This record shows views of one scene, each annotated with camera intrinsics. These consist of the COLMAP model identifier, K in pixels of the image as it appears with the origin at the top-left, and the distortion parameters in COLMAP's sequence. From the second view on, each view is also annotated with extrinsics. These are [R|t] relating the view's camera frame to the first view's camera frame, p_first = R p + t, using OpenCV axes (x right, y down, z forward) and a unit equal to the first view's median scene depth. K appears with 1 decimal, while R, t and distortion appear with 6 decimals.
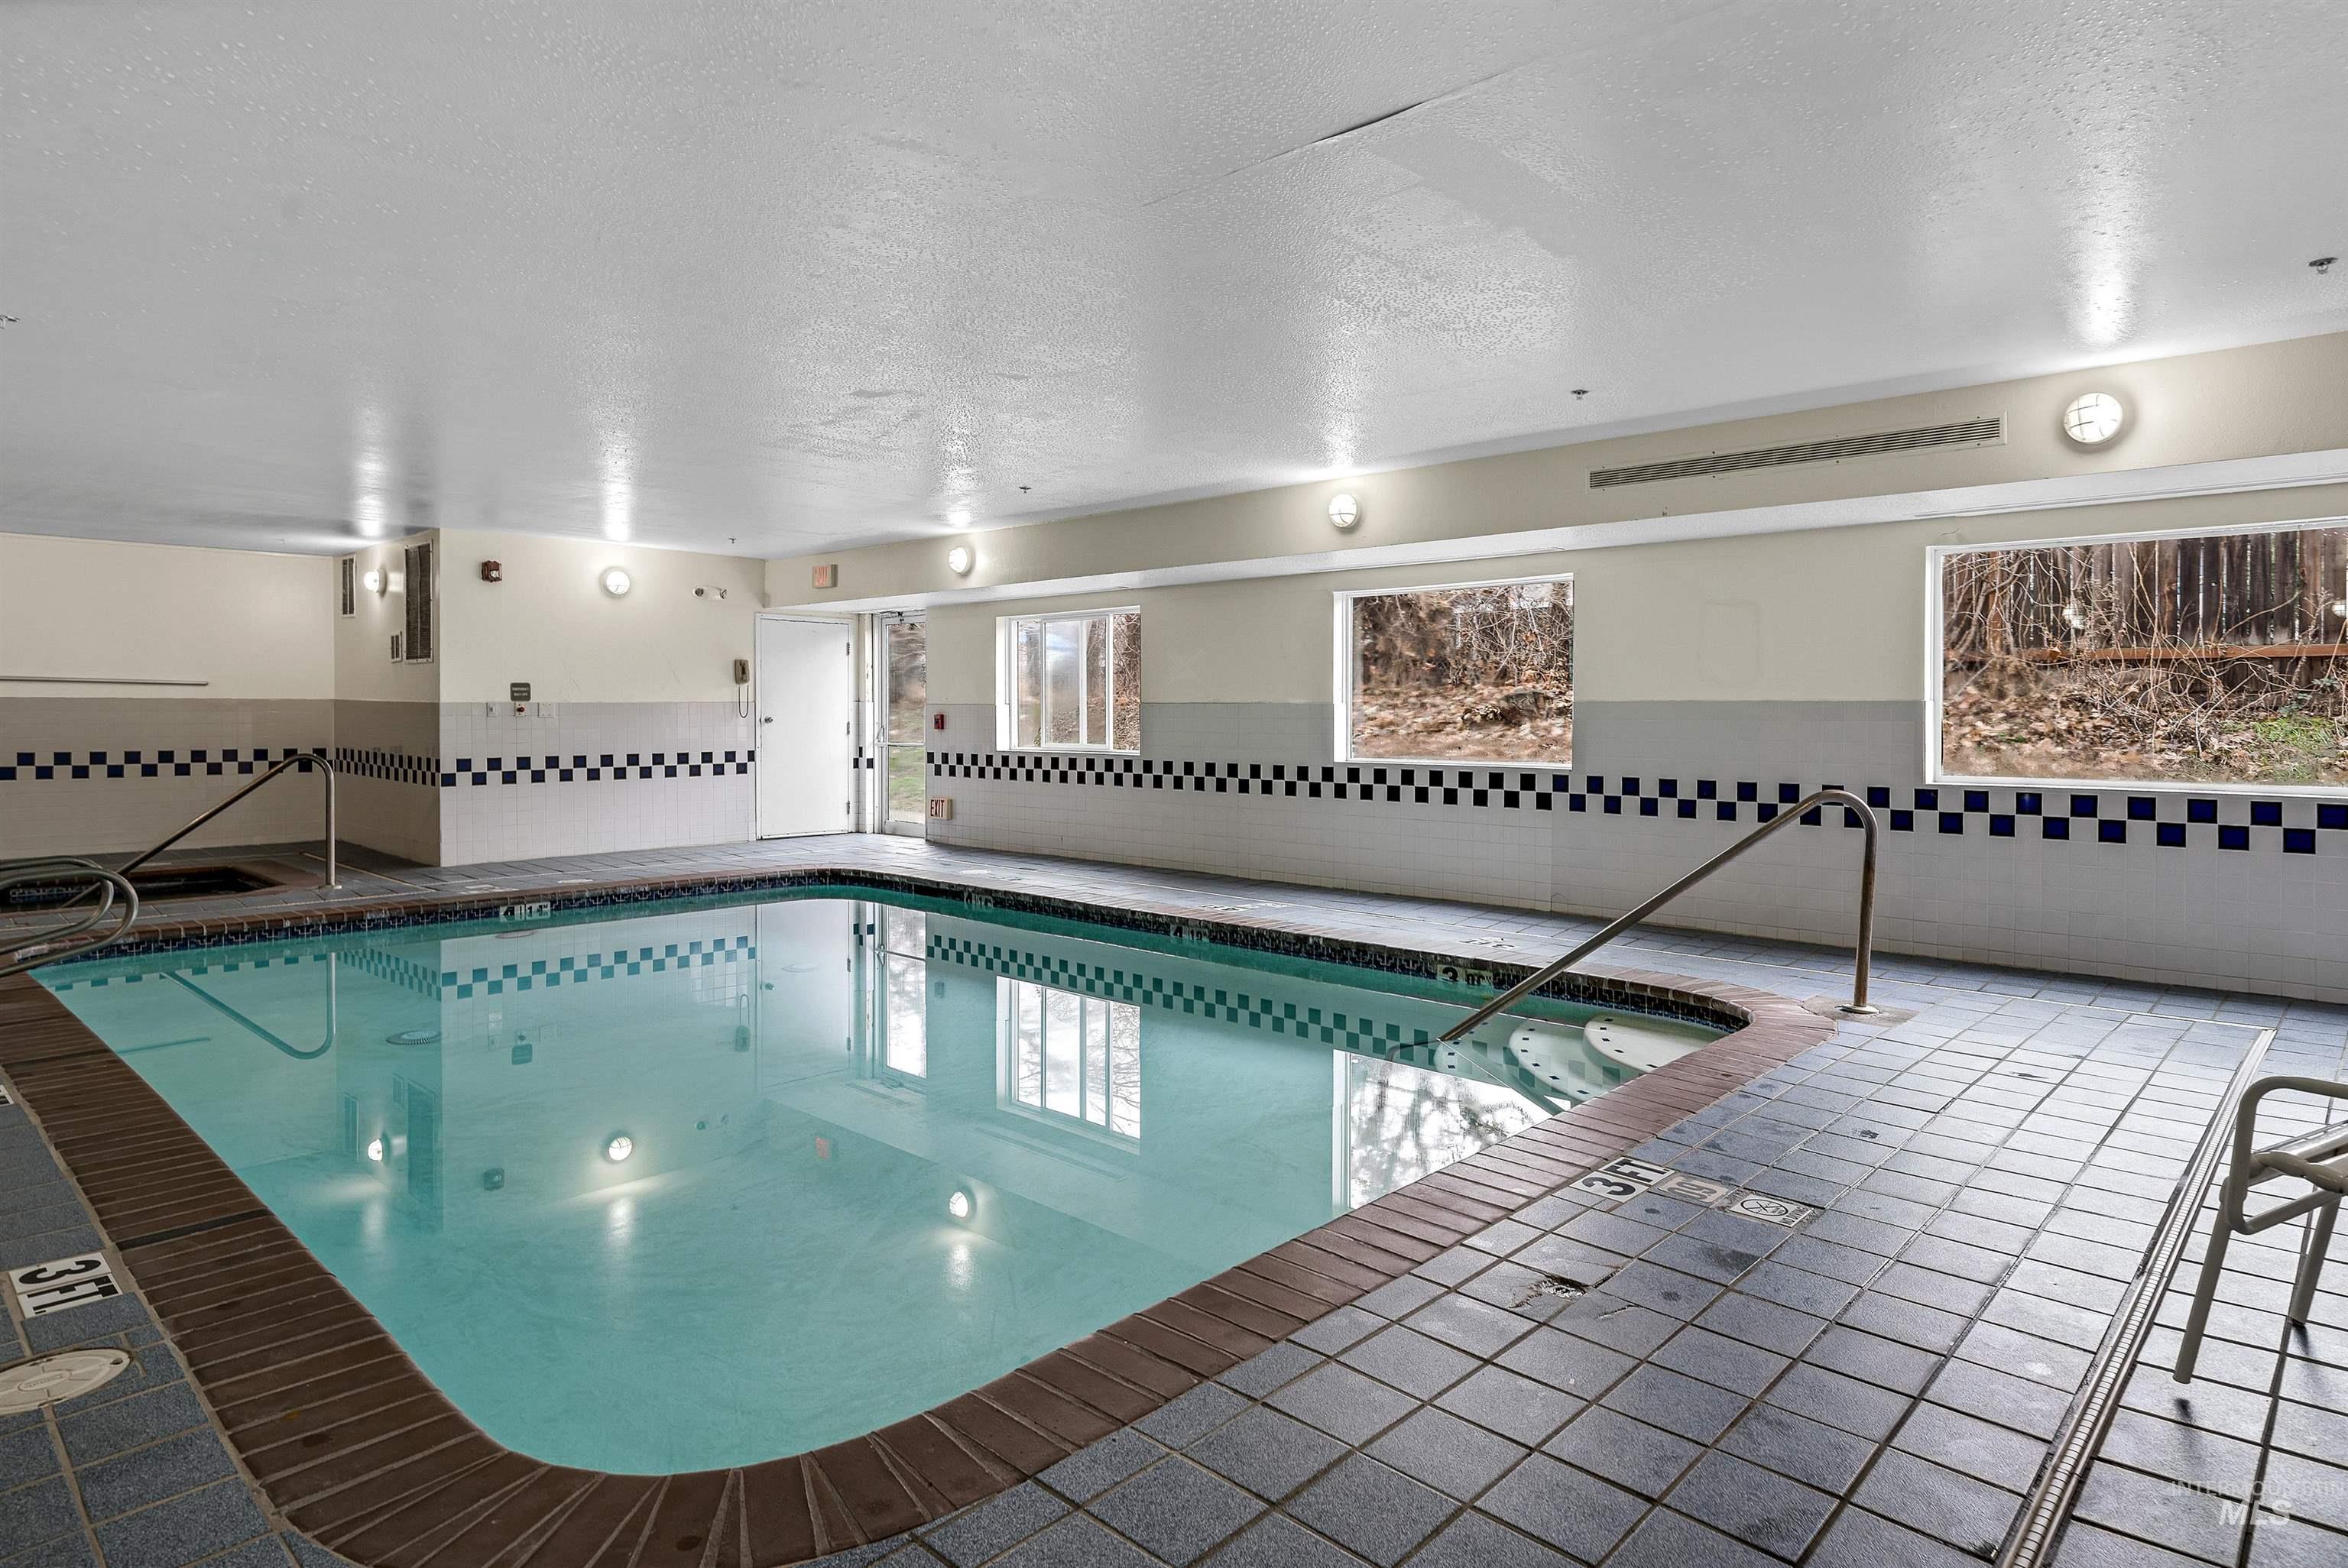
lens RADIAL K [[1350.9, 0, 1178.9], [0, 1350.9, 718.3], [0, 0, 1]] dist [0.000862, 0.000236]
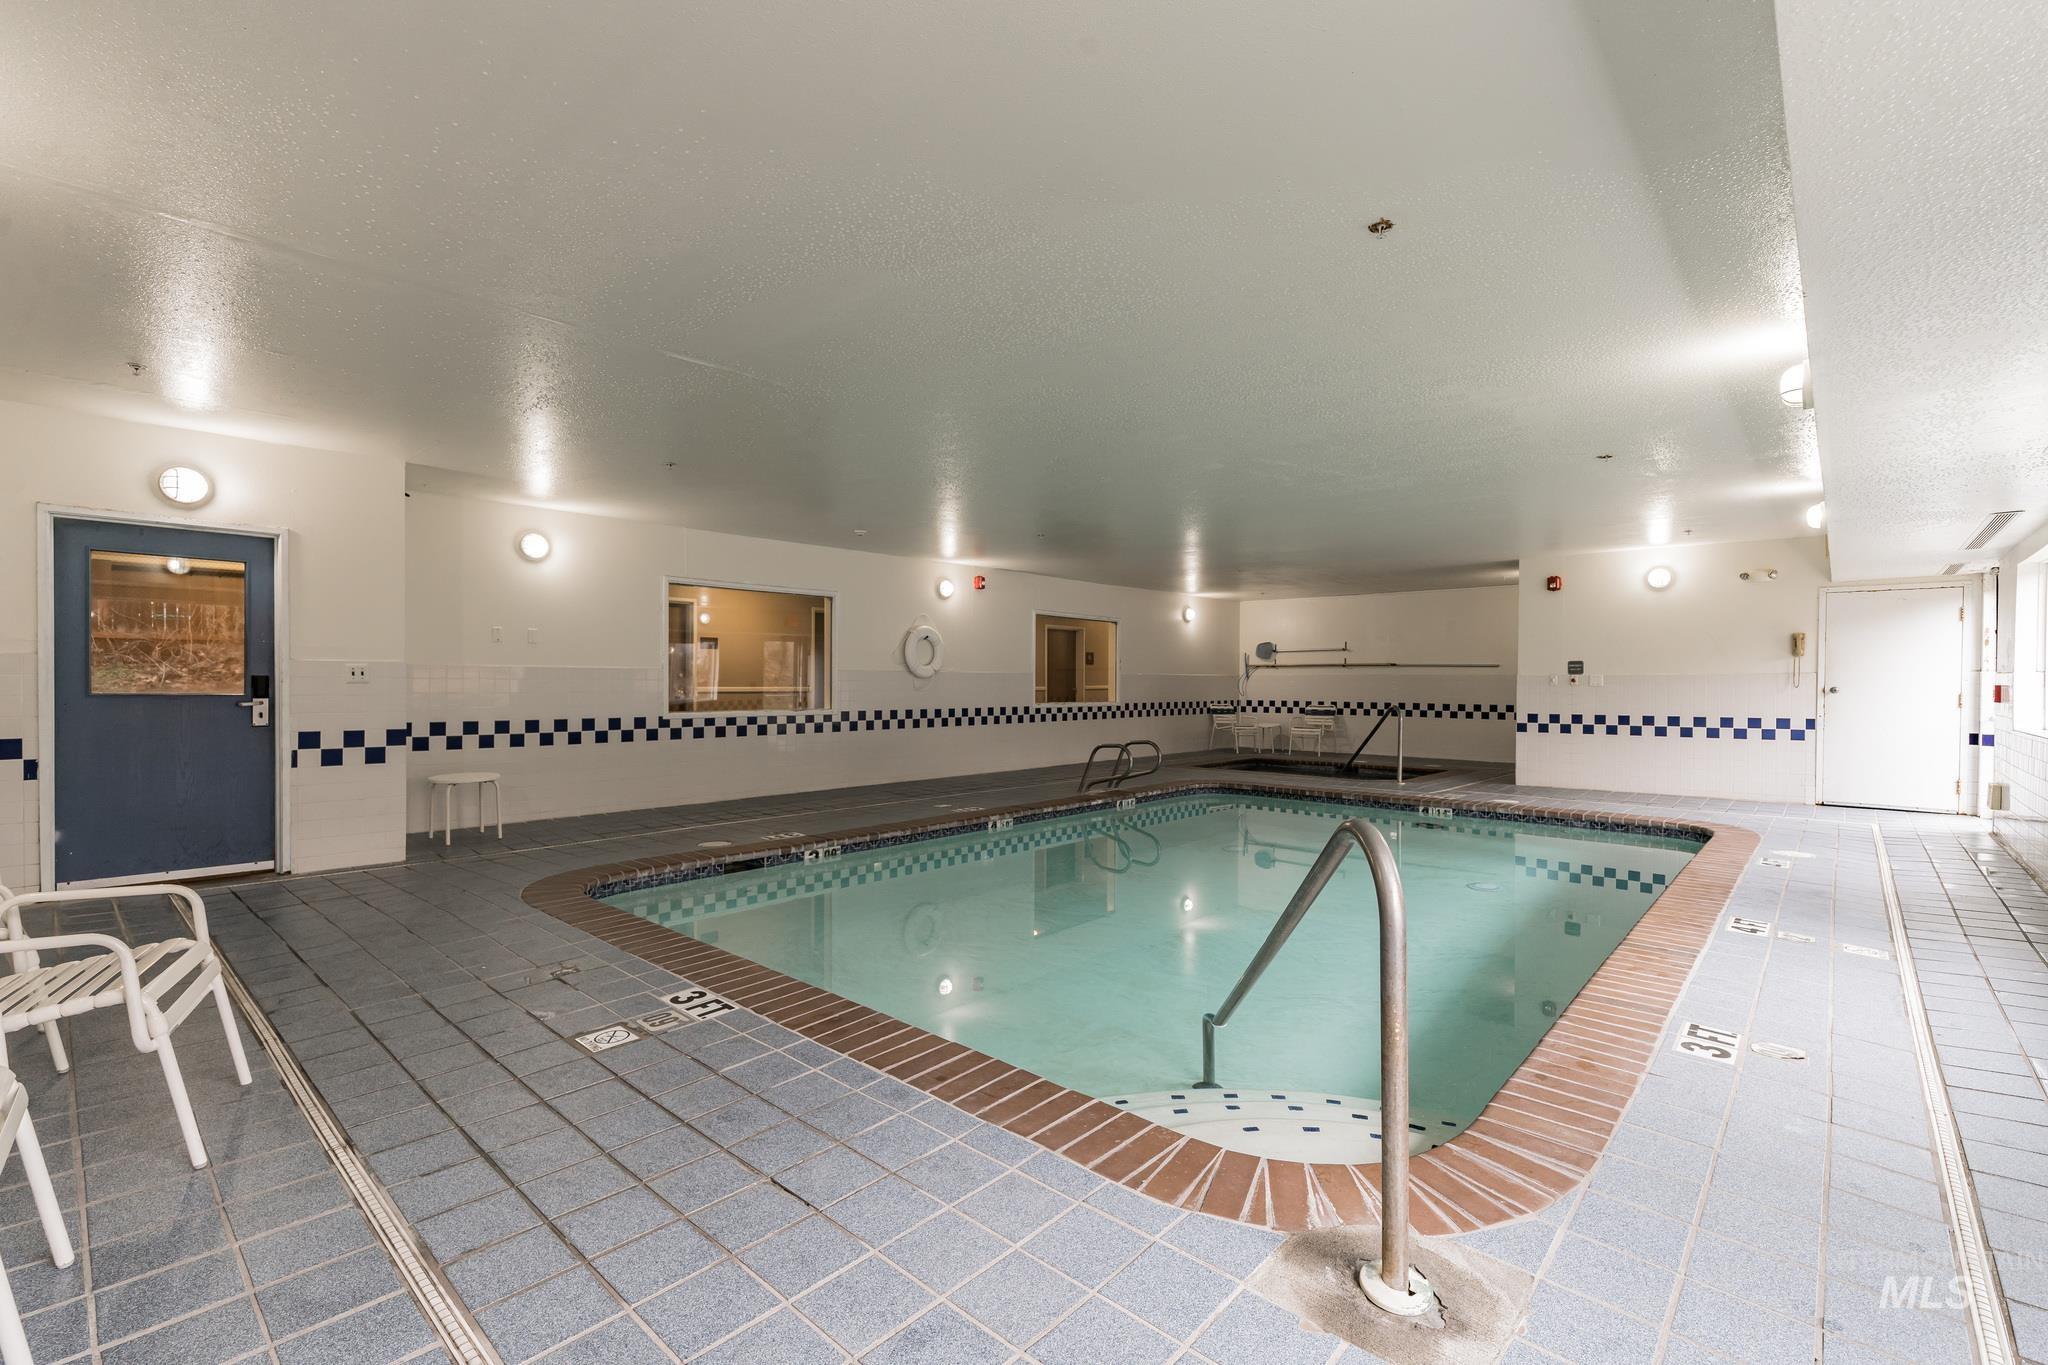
lens RADIAL K [[869.3, 0, 1024.0], [0, 869.3, 682.5], [0, 0, 1]] dist [-0.000182, 0.000016]
pose [[0.016426, -0.000912, -0.999865, 0.399663], [-0.008711, 0.999961, -0.001055, 0.001690], [0.999827, 0.008728, 0.016418, 0.426030]]
